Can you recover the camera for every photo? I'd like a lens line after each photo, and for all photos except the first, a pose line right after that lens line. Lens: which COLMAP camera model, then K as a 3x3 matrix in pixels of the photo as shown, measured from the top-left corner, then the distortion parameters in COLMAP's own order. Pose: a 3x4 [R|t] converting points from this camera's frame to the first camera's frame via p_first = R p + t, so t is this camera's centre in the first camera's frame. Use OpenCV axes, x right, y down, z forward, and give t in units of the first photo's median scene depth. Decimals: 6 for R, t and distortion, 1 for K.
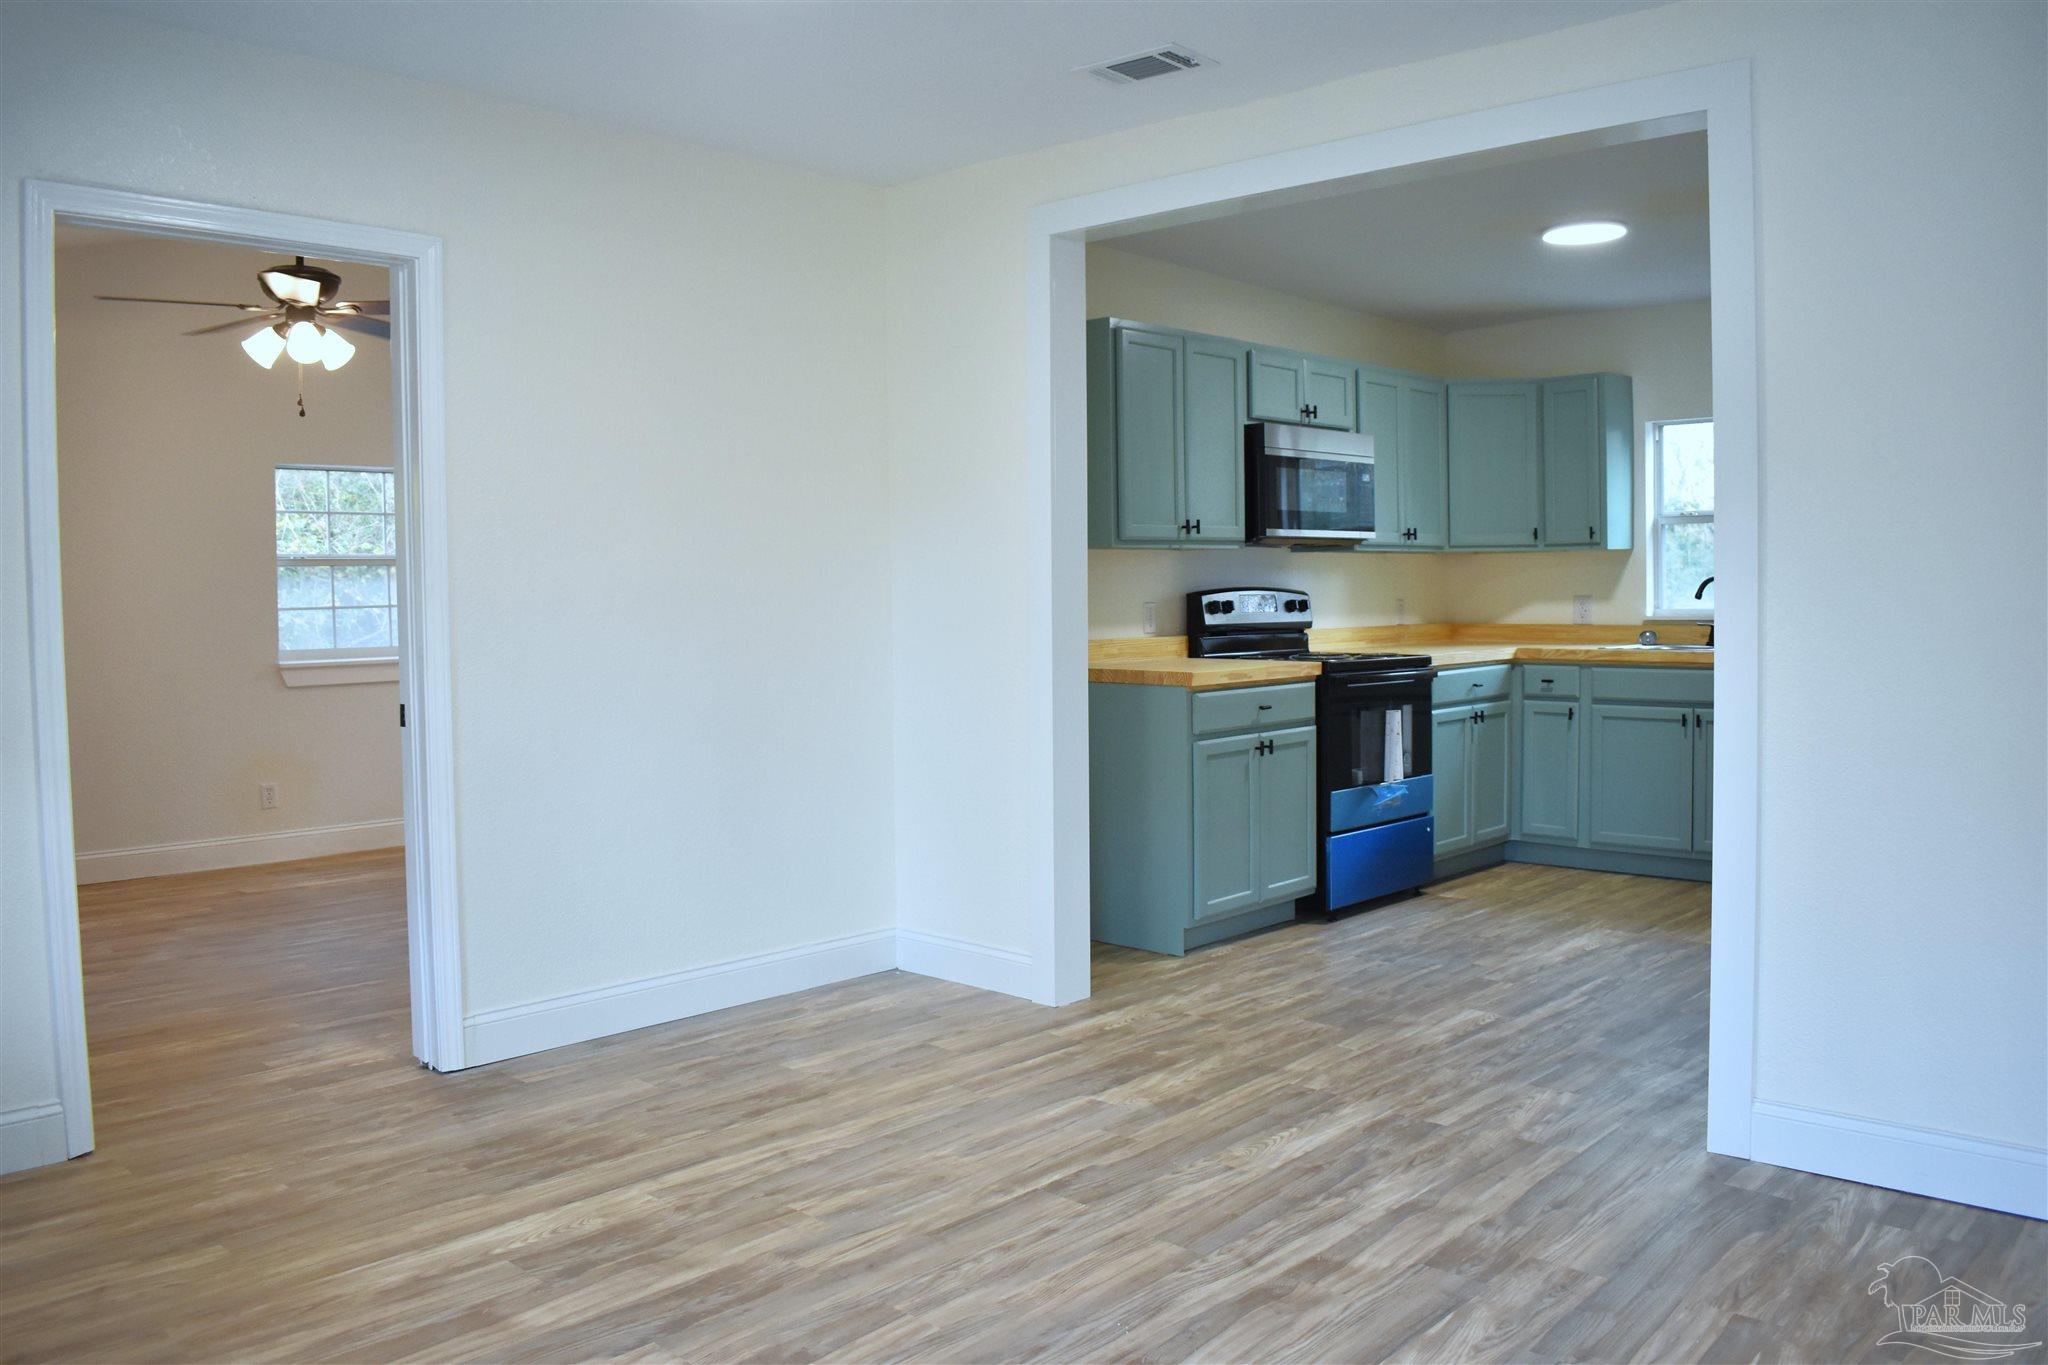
lens RADIAL K [[1608.5, 0, 1024.4], [0, 1608.5, 657.0], [0, 0, 1]] dist [-0.080305, 0.011258]
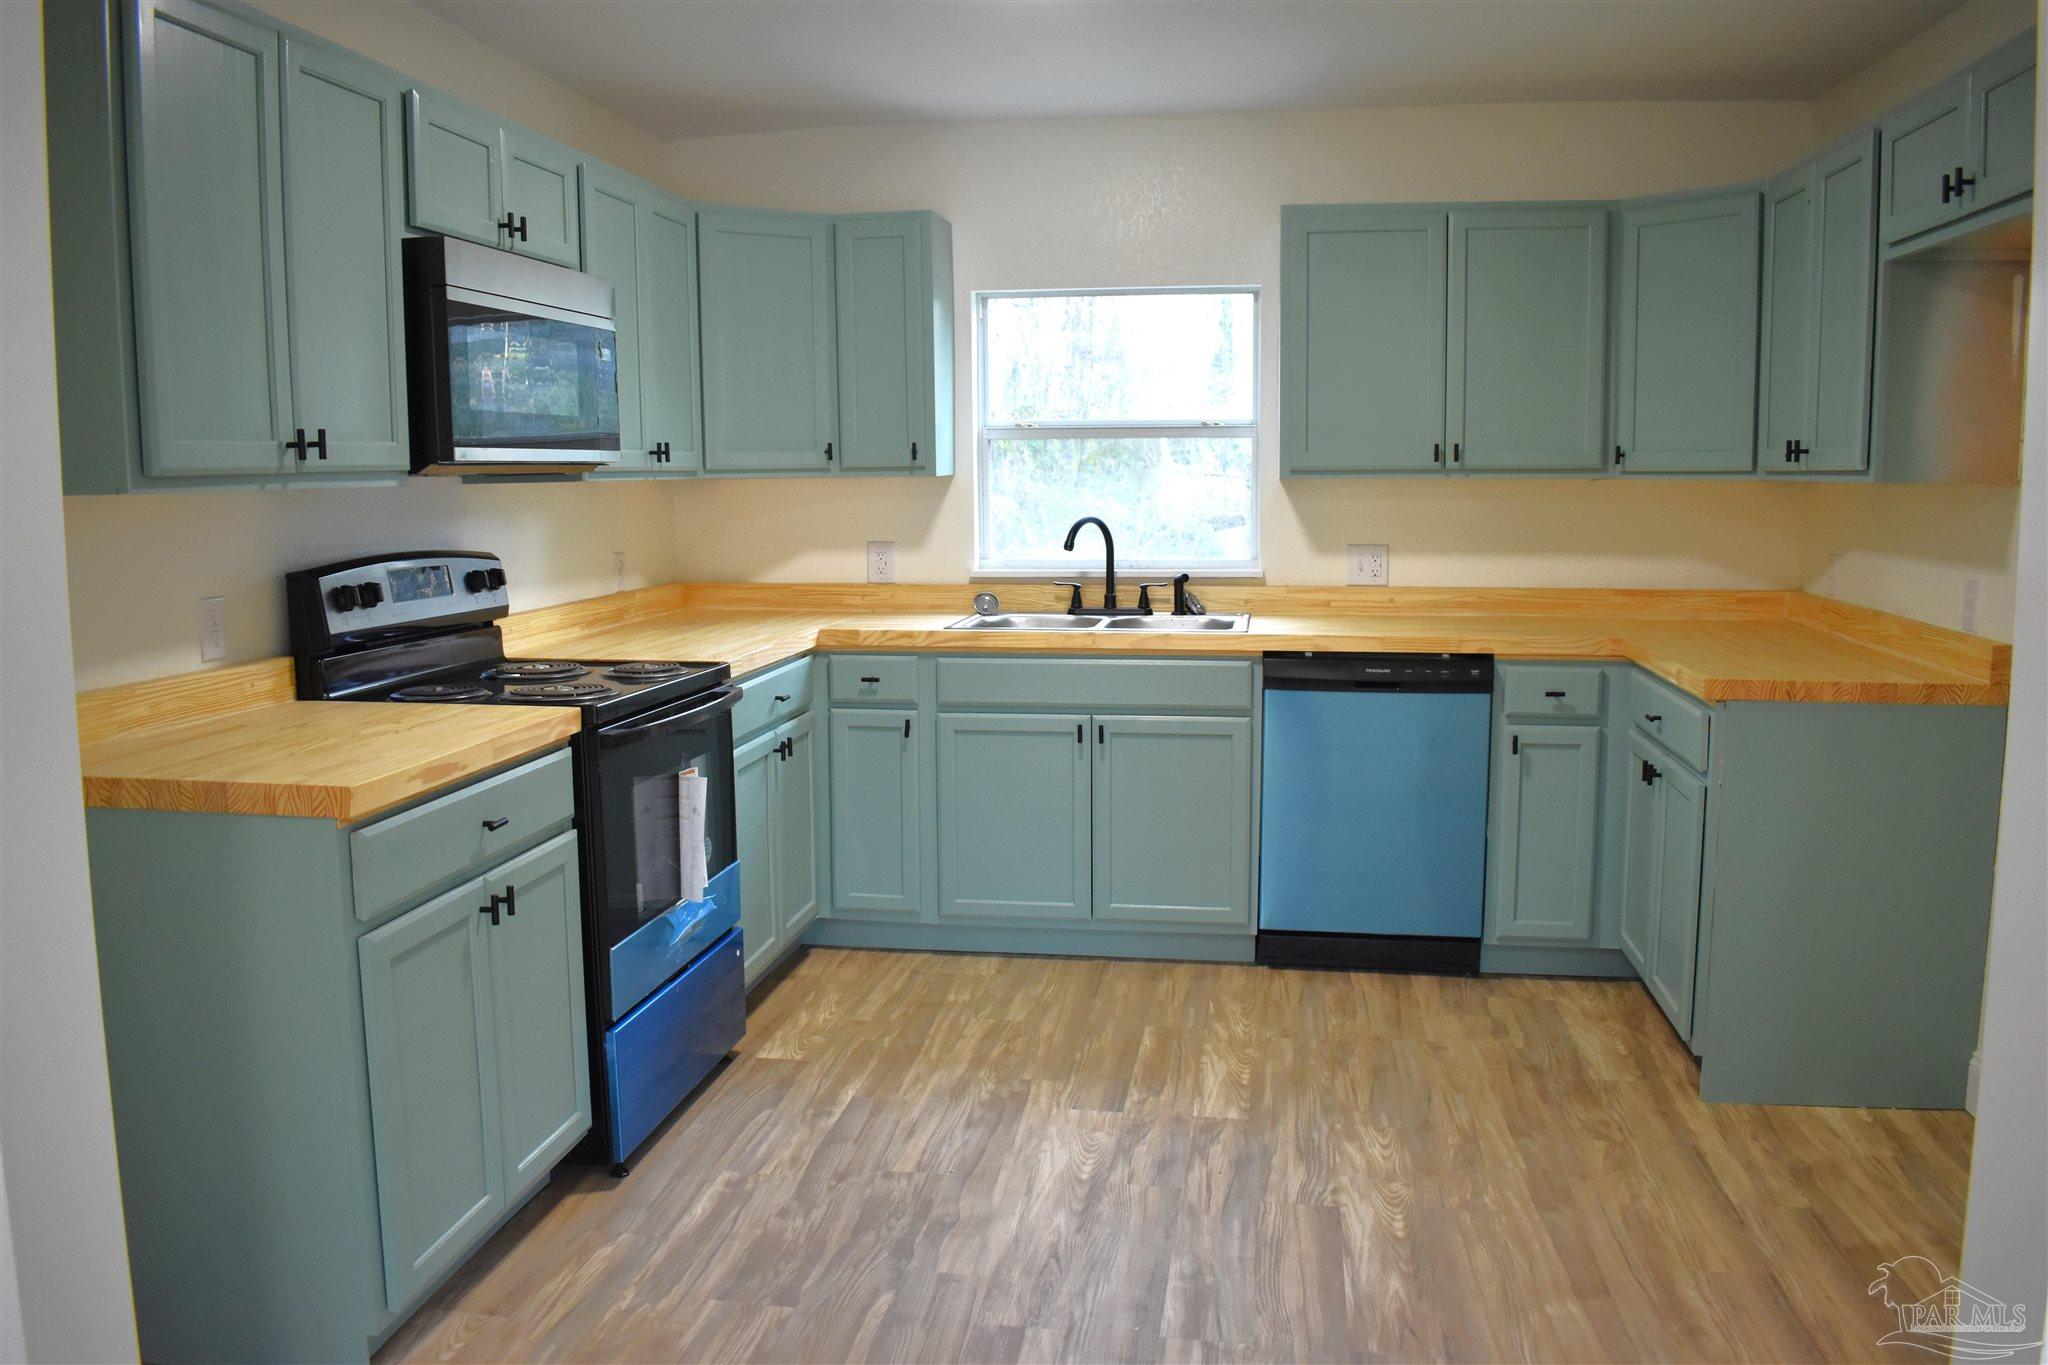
lens RADIAL K [[1608.5, 0, 1024.4], [0, 1608.5, 657.0], [0, 0, 1]] dist [-0.080305, 0.011258]
pose [[0.831738, -0.056618, 0.552273, 0.017803], [0.020280, 0.997221, 0.071690, -0.043541], [-0.554797, -0.048427, 0.830575, 0.451414]]
